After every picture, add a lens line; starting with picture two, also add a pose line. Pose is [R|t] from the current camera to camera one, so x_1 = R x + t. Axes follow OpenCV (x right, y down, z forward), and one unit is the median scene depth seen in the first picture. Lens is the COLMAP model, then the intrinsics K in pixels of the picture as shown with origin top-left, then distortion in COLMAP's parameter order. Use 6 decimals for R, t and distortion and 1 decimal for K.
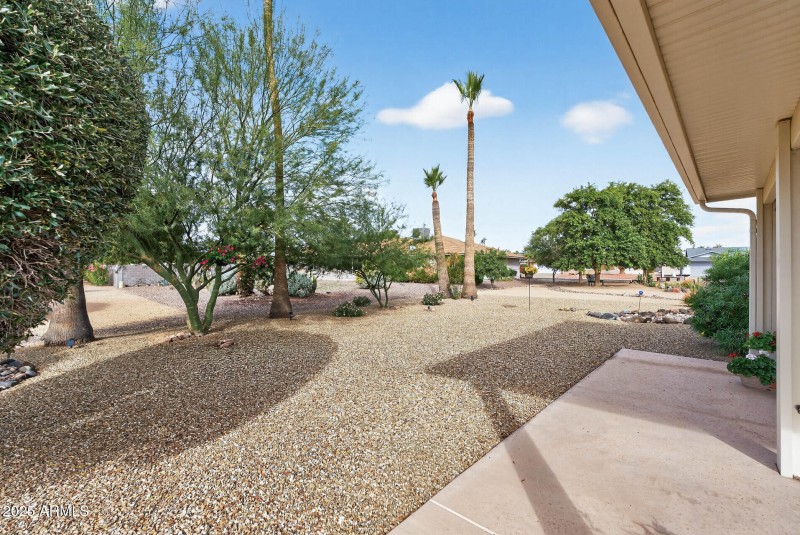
lens RADIAL K [[358.3, 0, 400.0], [0, 358.3, 267.5], [0, 0, 1]] dist [-0.001940, -0.000187]
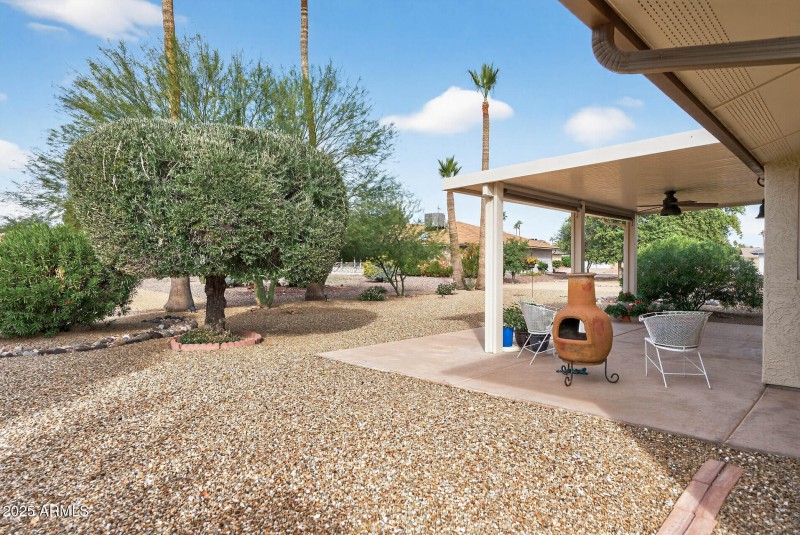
lens RADIAL K [[514.5, 0, 400.0], [0, 514.5, 267.5], [0, 0, 1]] dist [0.002018, 0.000603]
pose [[0.999978, 0.004796, -0.004536, -0.031934], [-0.004735, 0.999899, 0.013364, 0.005637], [0.004600, -0.013342, 0.999900, -0.426962]]
